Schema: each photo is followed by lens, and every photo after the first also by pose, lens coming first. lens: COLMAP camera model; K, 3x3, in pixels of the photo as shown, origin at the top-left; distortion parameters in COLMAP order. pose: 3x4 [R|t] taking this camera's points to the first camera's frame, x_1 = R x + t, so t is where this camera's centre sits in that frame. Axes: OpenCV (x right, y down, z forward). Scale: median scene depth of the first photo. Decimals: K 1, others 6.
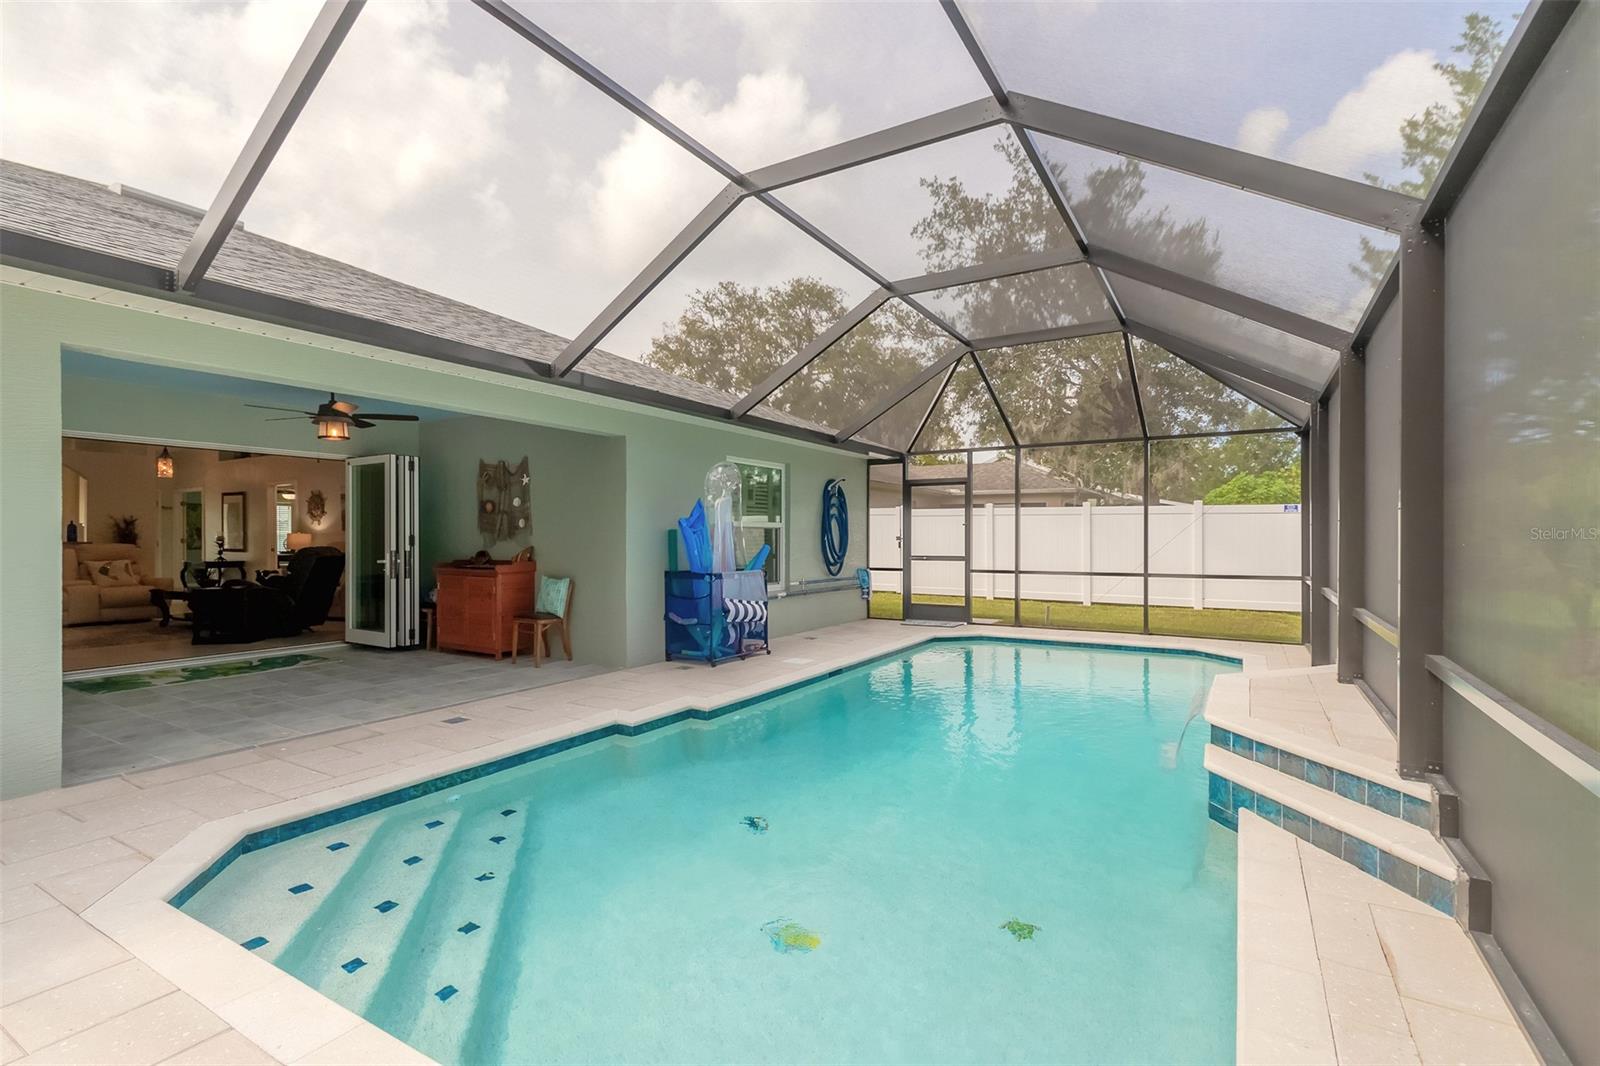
lens RADIAL K [[726.4, 0, 747.6], [0, 726.4, 556.6], [0, 0, 1]] dist [0.013022, -0.003903]
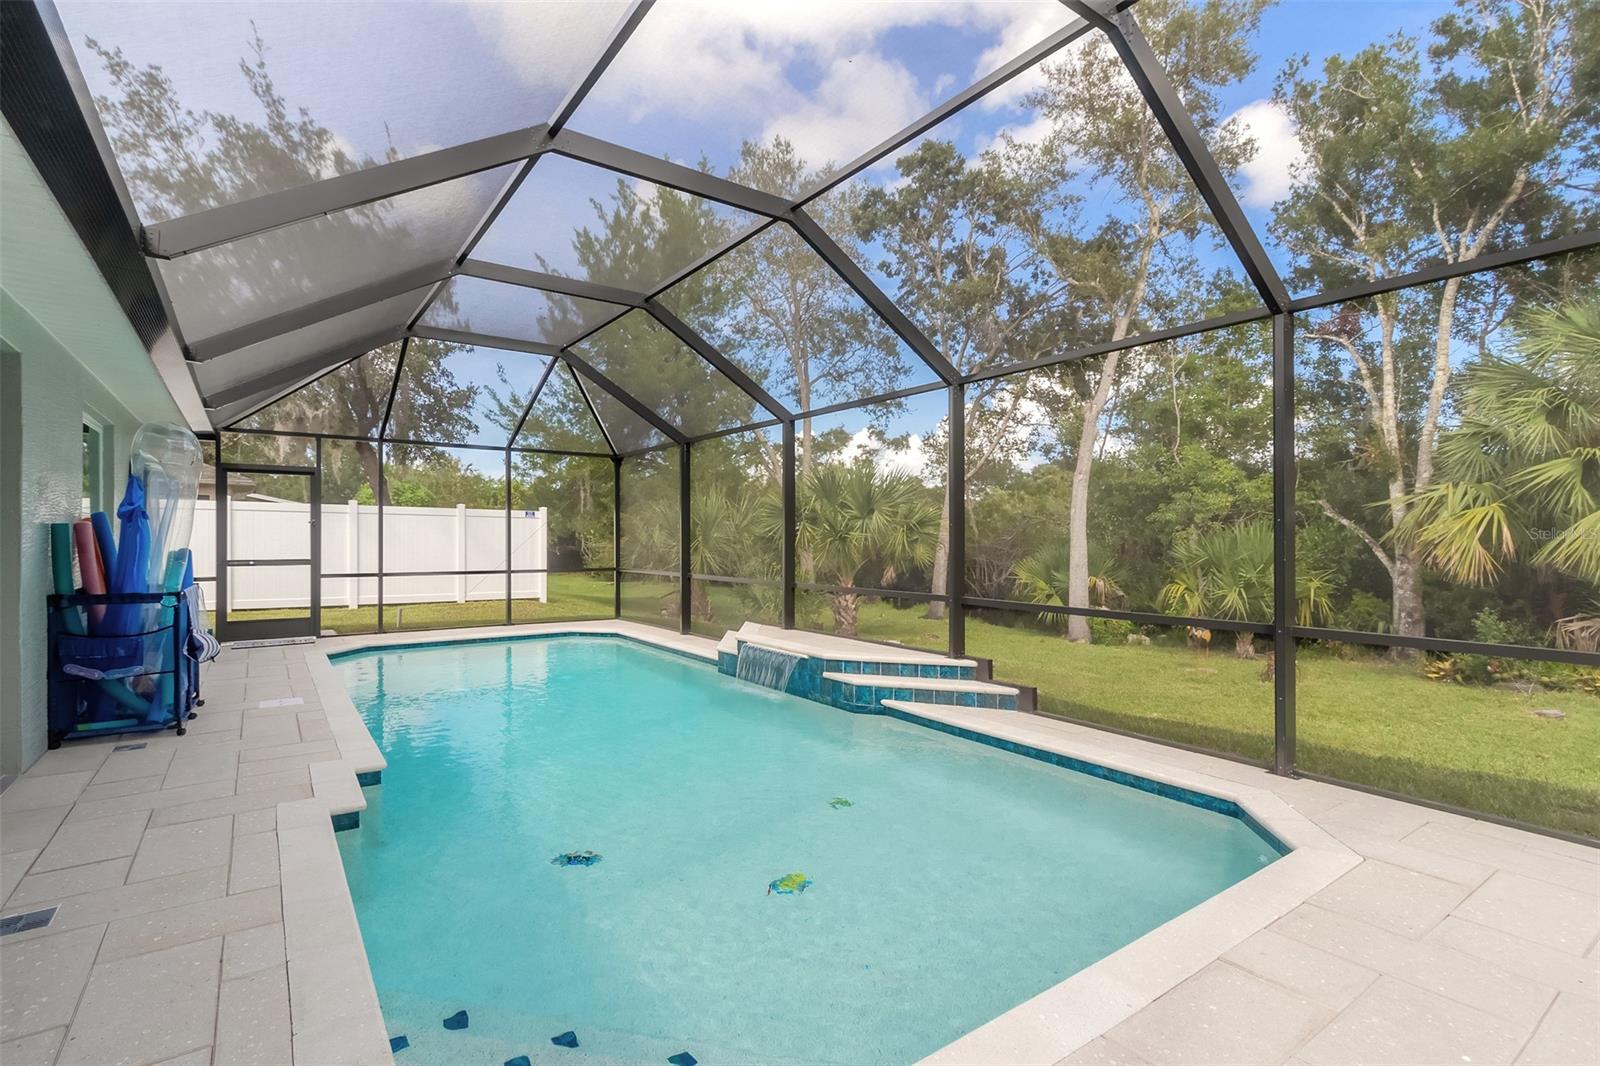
lens RADIAL K [[726.4, 0, 795.5], [0, 726.4, 532.3], [0, 0, 1]] dist [0.013022, -0.003903]
pose [[0.392254, 0.009745, 0.919805, -0.289198], [0.019003, 0.999645, -0.018694, -0.005832], [-0.919661, 0.024812, 0.391929, 0.146068]]
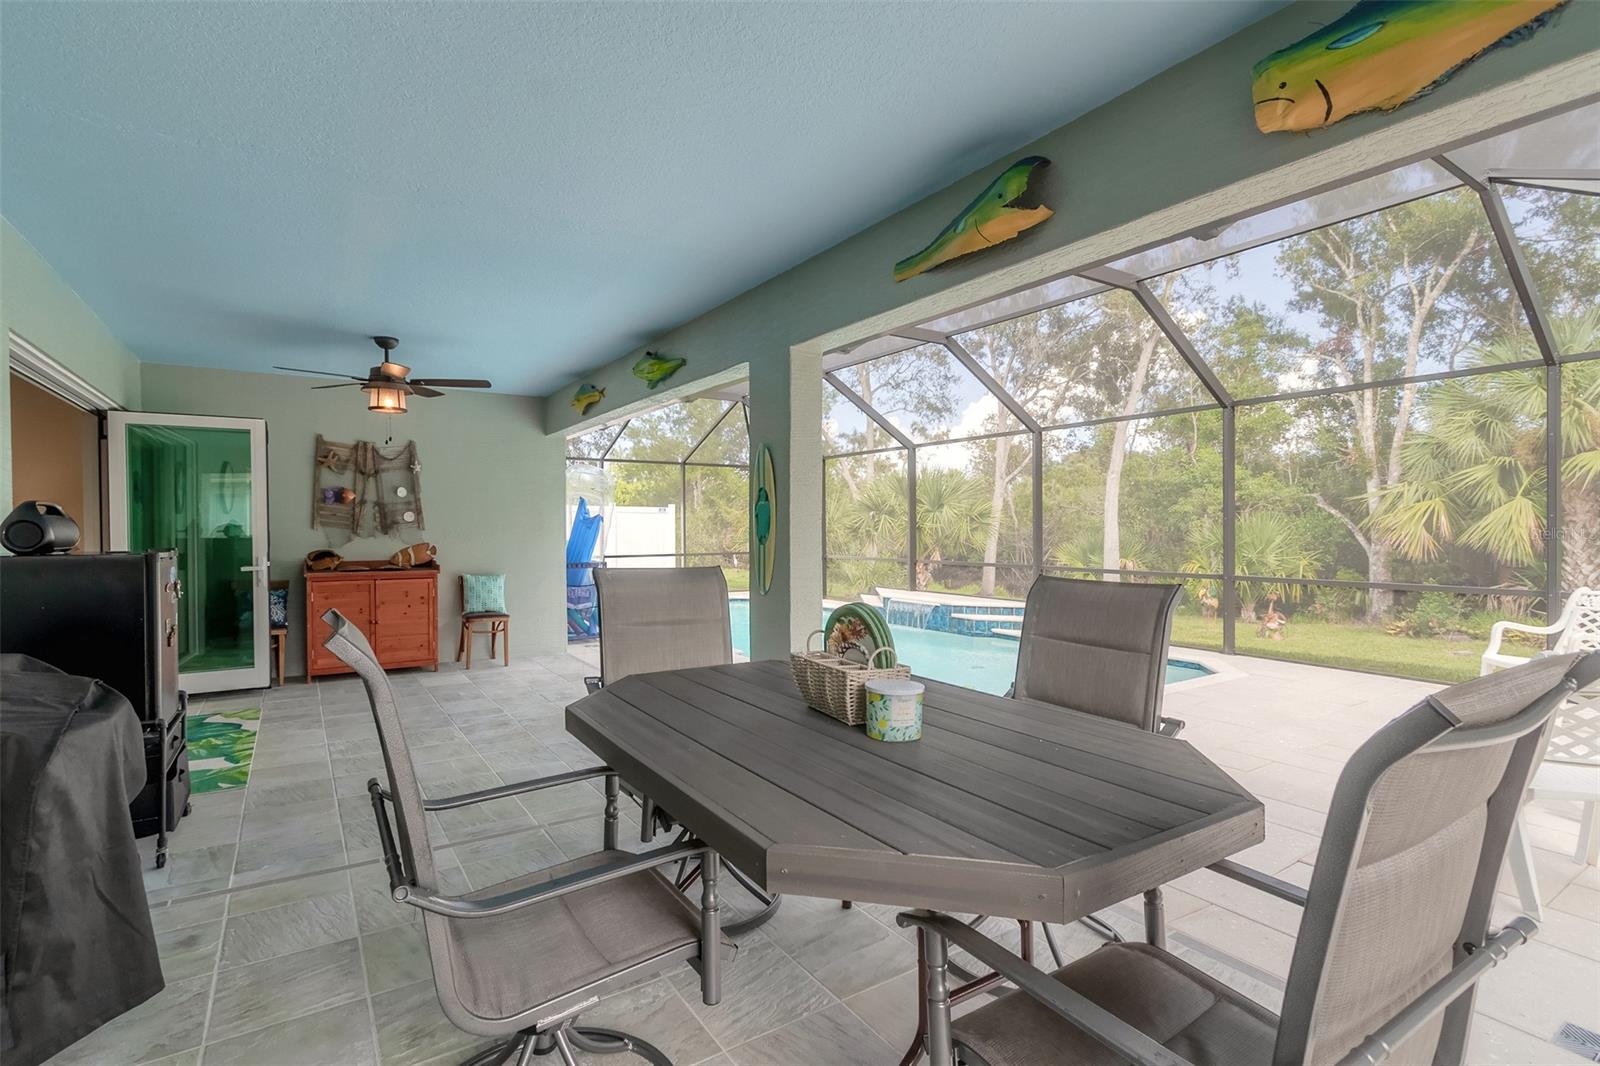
lens RADIAL K [[726.4, 0, 798.0], [0, 726.4, 532.4], [0, 0, 1]] dist [0.013022, -0.003903]
pose [[0.421063, -0.006743, 0.907006, -0.627982], [0.025449, 0.999667, -0.004382, -0.007746], [-0.906674, 0.024928, 0.421094, 0.142842]]
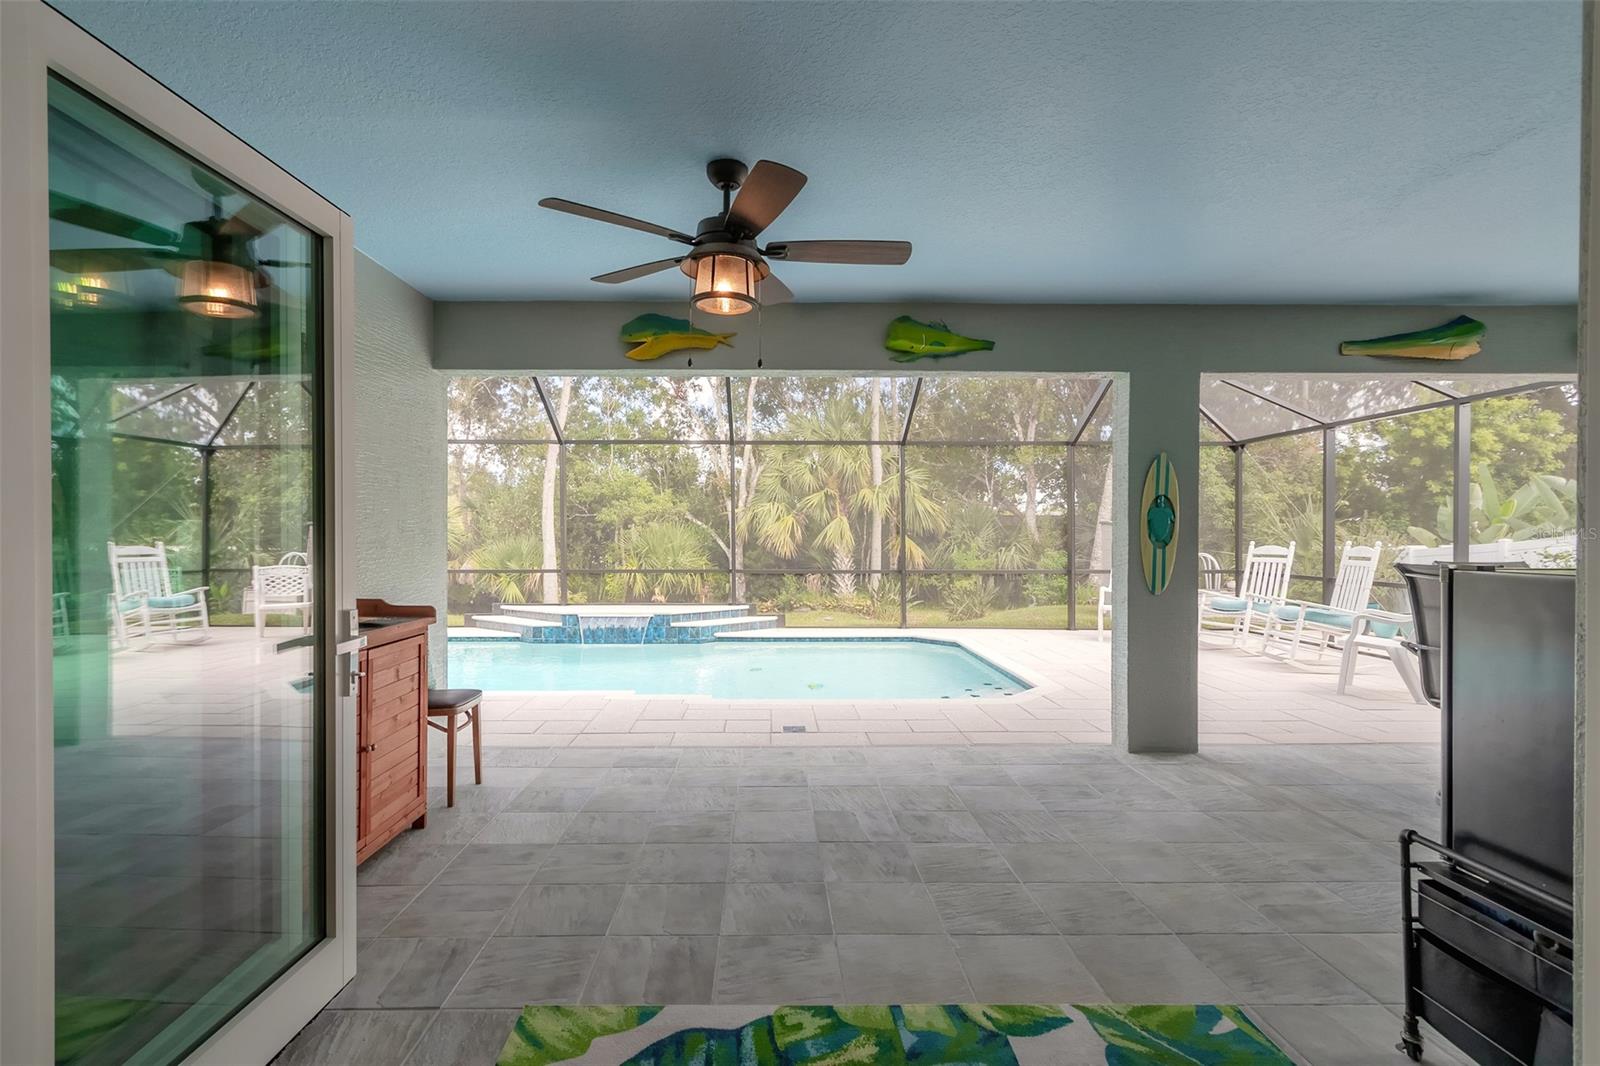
lens RADIAL K [[726.4, 0, 754.4], [0, 726.4, 540.2], [0, 0, 1]] dist [0.013022, -0.003903]
pose [[-0.522731, -0.008425, 0.852456, -0.528714], [0.015173, 0.999701, 0.019184, -0.019234], [-0.852362, 0.022963, -0.522447, 0.681267]]
